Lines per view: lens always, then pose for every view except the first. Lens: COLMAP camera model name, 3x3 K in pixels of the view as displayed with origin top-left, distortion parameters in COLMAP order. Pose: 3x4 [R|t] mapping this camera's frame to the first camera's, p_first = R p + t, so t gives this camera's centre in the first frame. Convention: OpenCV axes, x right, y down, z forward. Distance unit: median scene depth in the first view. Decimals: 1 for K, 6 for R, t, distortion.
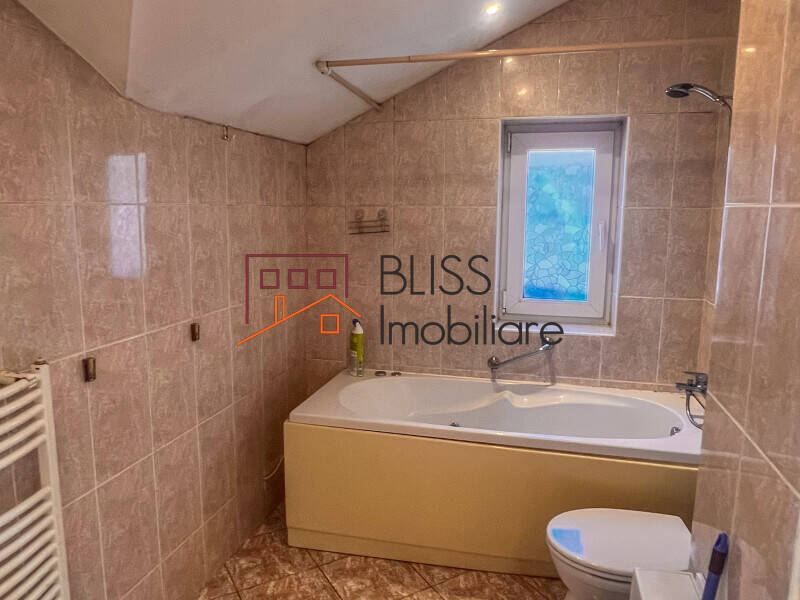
lens RADIAL K [[578.6, 0, 400.0], [0, 578.6, 300.0], [0, 0, 1]] dist [-0.038594, 0.007502]
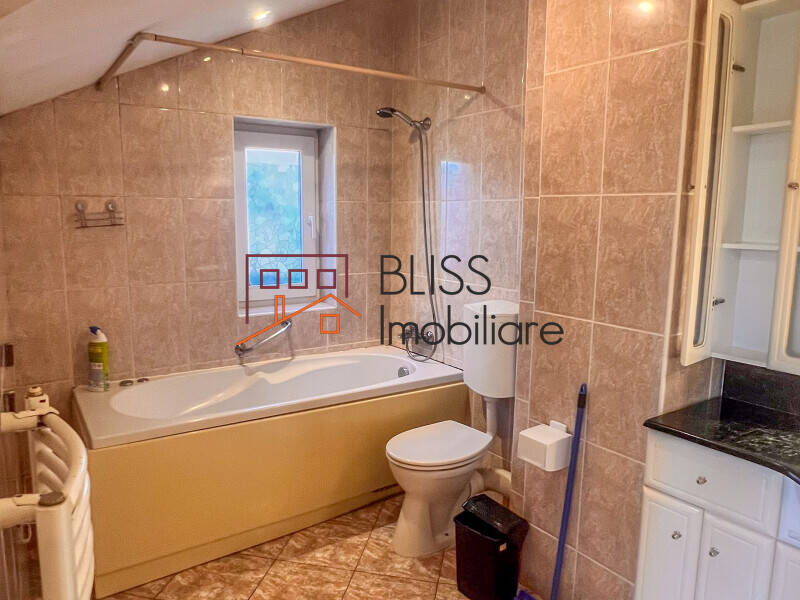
lens RADIAL K [[578.6, 0, 400.0], [0, 578.6, 300.0], [0, 0, 1]] dist [-0.038594, 0.007502]
pose [[0.658618, -0.107483, 0.744762, -0.424828], [0.111180, 0.992783, 0.044957, 0.006407], [-0.744219, 0.053194, 0.665814, 0.088684]]
